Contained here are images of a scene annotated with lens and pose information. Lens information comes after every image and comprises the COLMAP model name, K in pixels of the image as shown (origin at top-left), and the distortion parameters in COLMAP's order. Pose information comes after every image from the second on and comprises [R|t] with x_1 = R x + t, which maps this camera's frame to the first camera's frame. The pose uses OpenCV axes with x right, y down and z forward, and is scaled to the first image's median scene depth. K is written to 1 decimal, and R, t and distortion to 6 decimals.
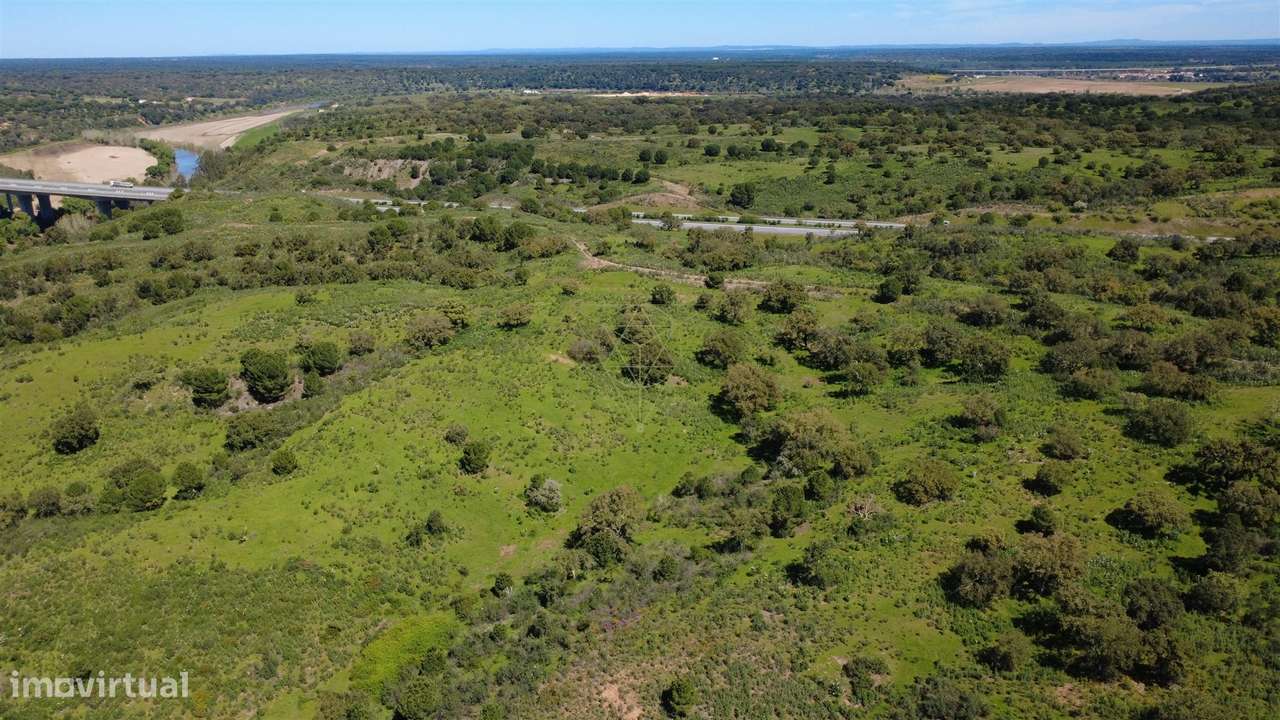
lens RADIAL K [[927.1, 0, 640.3], [0, 927.1, 362.6], [0, 0, 1]] dist [-0.006768, 0.000498]
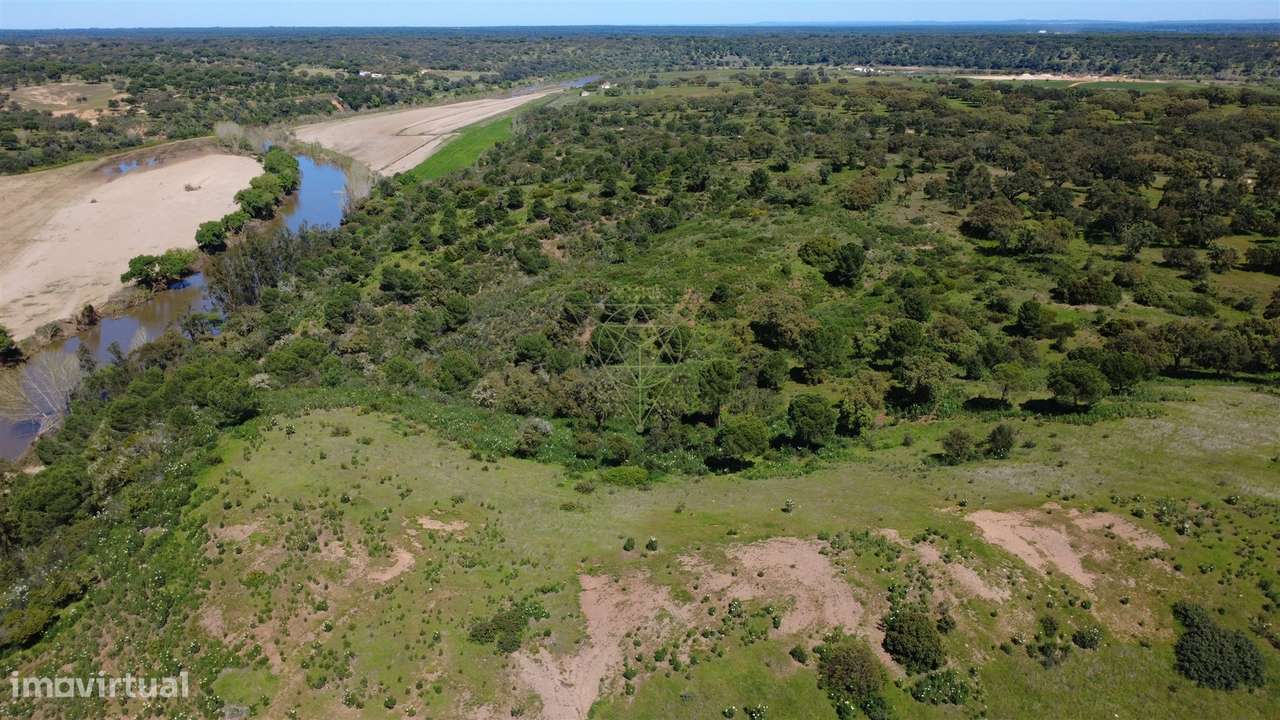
lens RADIAL K [[925.4, 0, 630.7], [0, 925.4, 357.7], [0, 0, 1]] dist [-0.007001, 0.004108]
pose [[0.960258, 0.098967, -0.260981, -0.088434], [-0.093346, 0.995057, 0.033880, -0.080225], [0.263044, -0.008172, 0.964749, 0.267925]]
